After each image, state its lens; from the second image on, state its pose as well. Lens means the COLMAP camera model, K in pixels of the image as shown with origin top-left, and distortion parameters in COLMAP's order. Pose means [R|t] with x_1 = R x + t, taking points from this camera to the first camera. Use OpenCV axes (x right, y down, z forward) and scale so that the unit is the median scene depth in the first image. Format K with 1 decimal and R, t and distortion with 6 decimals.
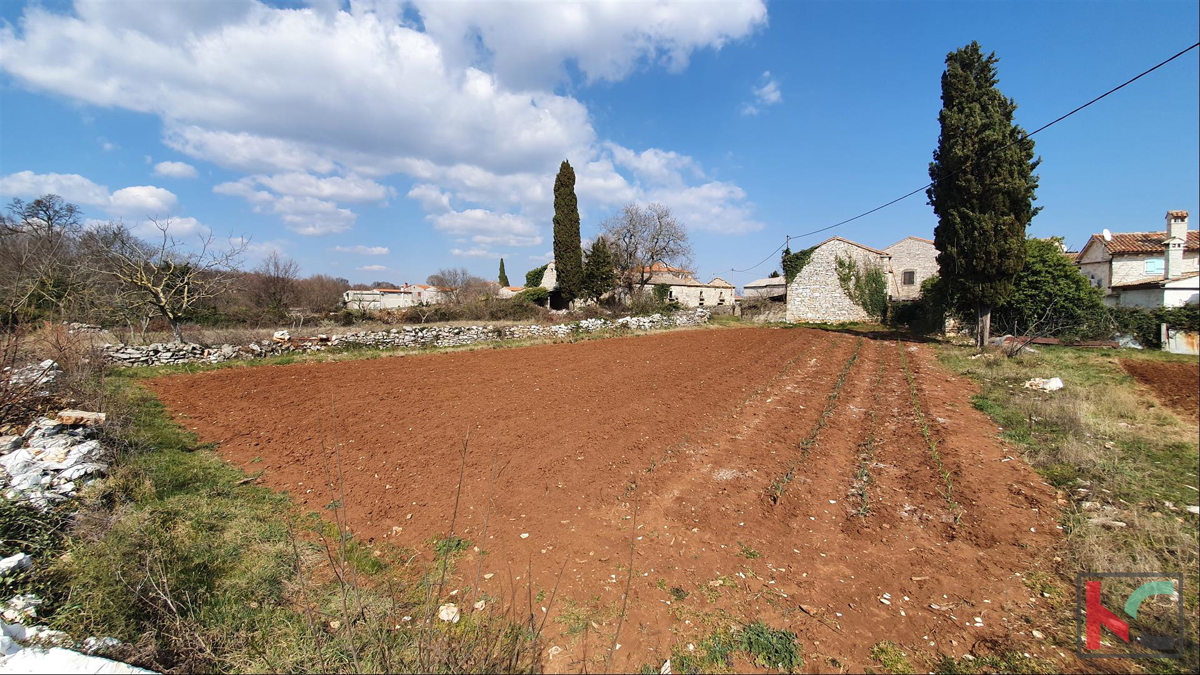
lens RADIAL K [[471.7, 0, 600.0], [0, 471.7, 337.5], [0, 0, 1]] dist [0.000181, -0.010099]
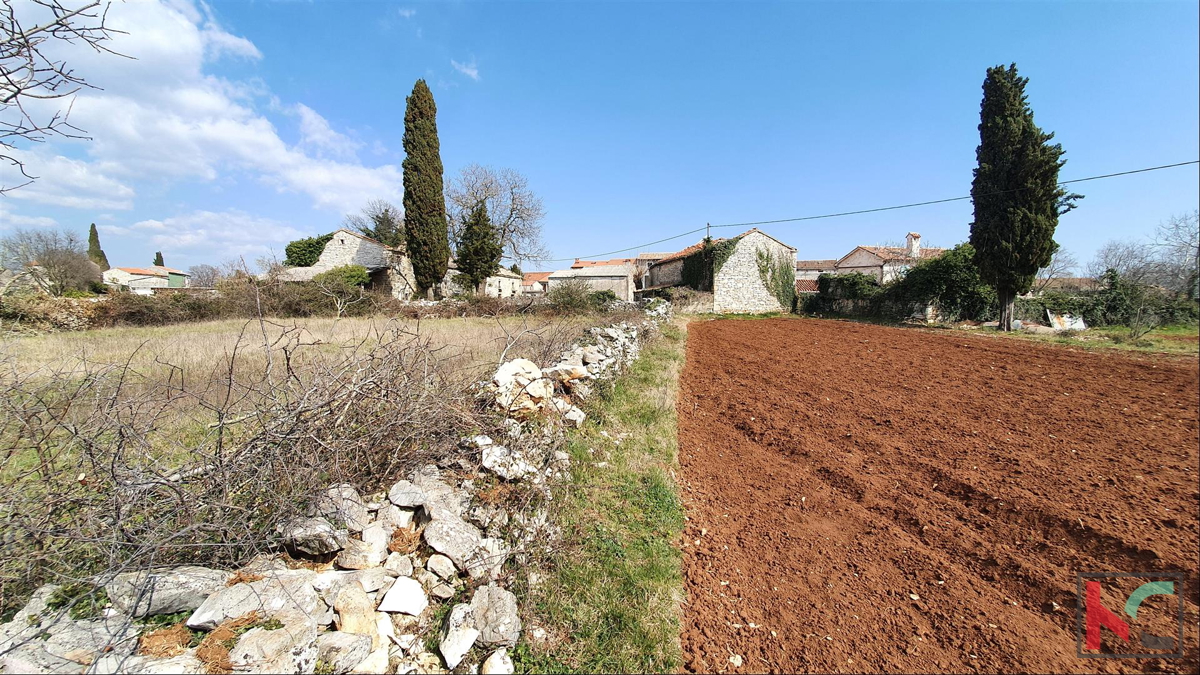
lens RADIAL K [[471.7, 0, 600.0], [0, 471.7, 337.5], [0, 0, 1]] dist [0.000181, -0.010099]
pose [[0.779978, -0.043565, 0.624289, -0.414960], [0.036244, 0.999044, 0.024435, -0.015719], [-0.624757, 0.003568, 0.780811, 0.415523]]
